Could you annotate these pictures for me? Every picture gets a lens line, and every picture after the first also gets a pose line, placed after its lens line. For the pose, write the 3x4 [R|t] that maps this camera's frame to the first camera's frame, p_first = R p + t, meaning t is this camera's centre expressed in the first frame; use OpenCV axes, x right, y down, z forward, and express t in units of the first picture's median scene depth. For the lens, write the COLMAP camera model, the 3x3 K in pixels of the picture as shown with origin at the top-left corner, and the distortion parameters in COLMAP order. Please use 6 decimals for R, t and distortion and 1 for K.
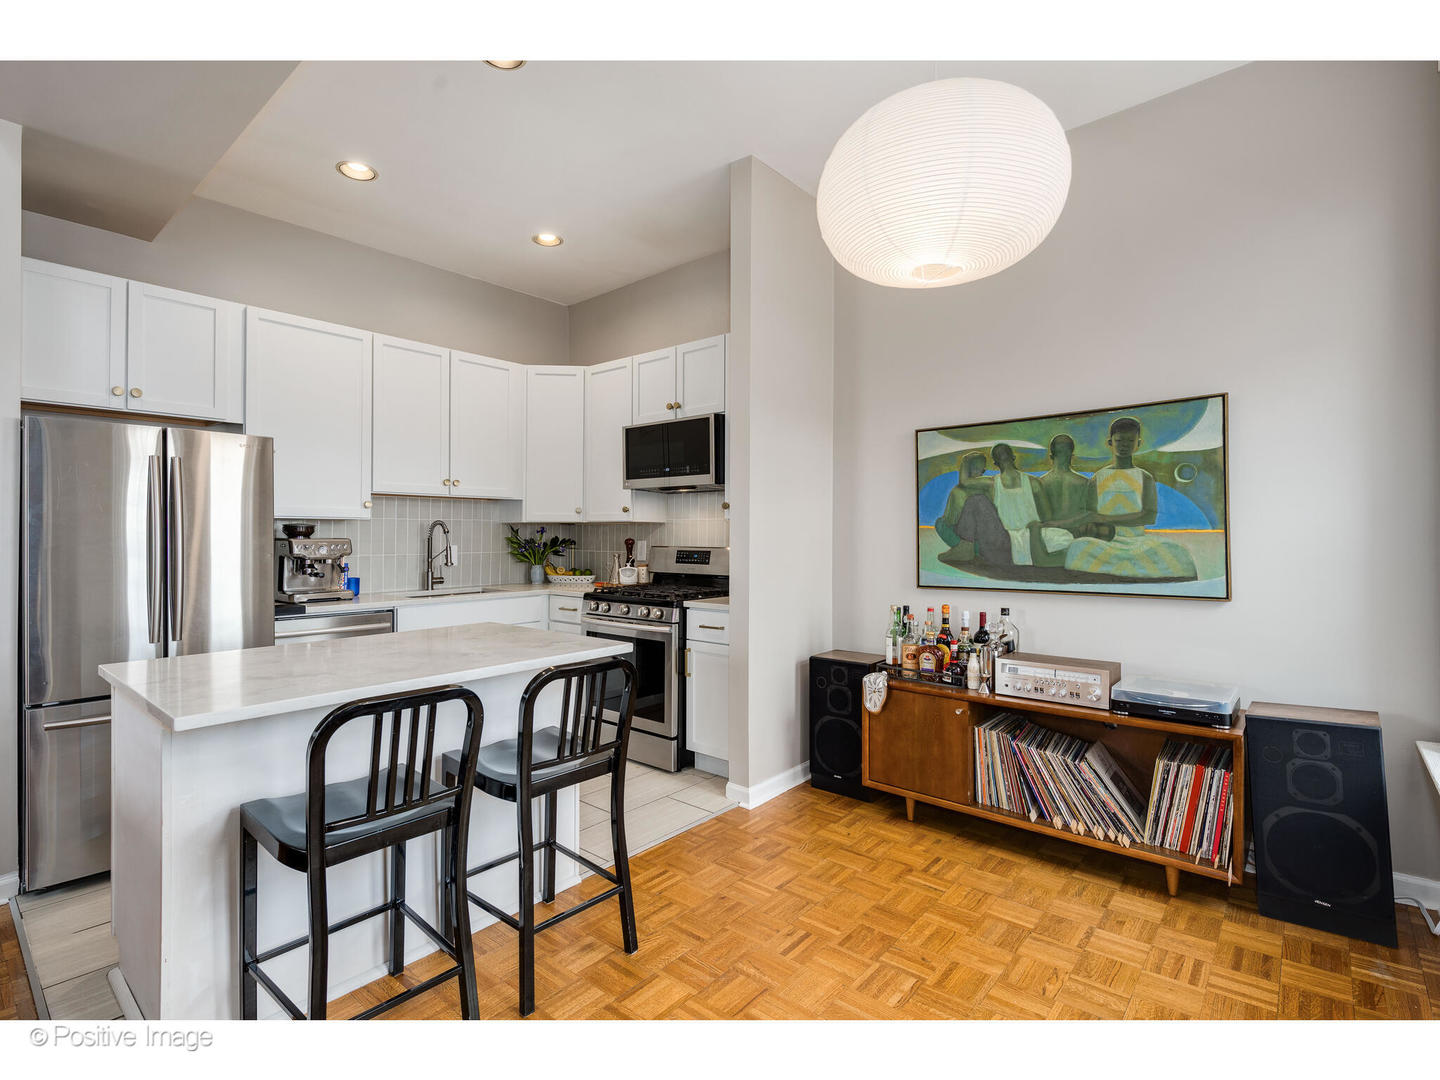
lens RADIAL K [[692.1, 0, 714.7], [0, 692.1, 531.5], [0, 0, 1]] dist [0.002973, -0.002763]
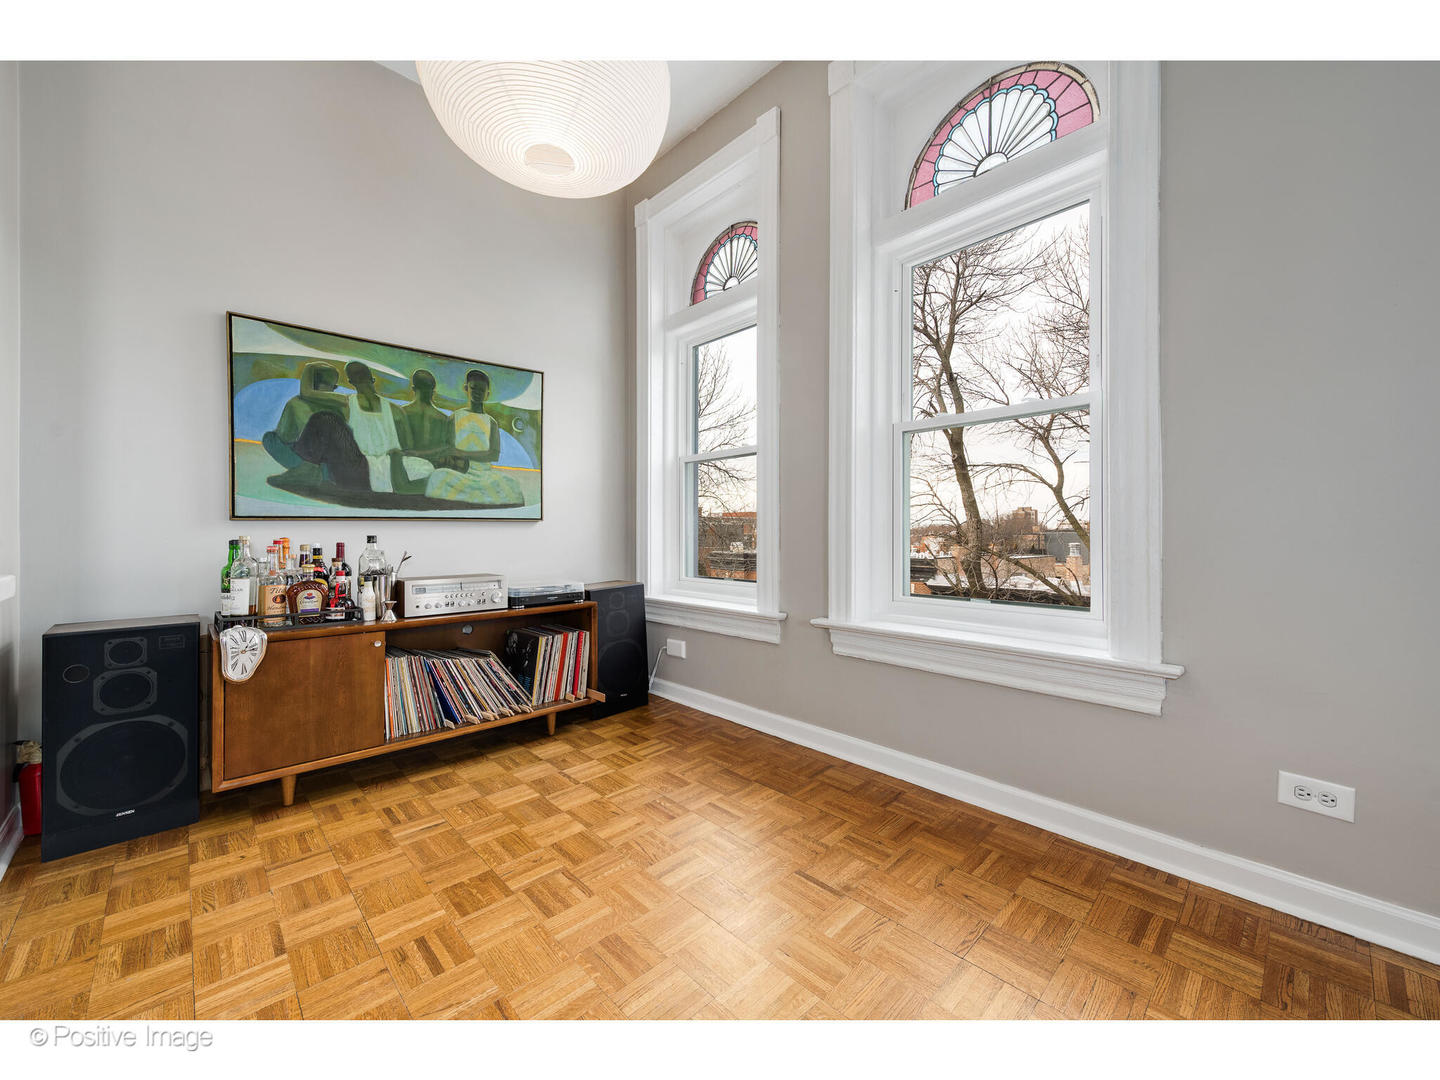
lens RADIAL K [[568.7, 0, 727.2], [0, 568.7, 529.5], [0, 0, 1]] dist [0.009660, -0.001489]
pose [[0.094190, 0.004554, 0.995544, -0.325764], [-0.006114, 0.999973, -0.003996, 0.105561], [-0.995535, -0.005710, 0.094215, 0.453175]]
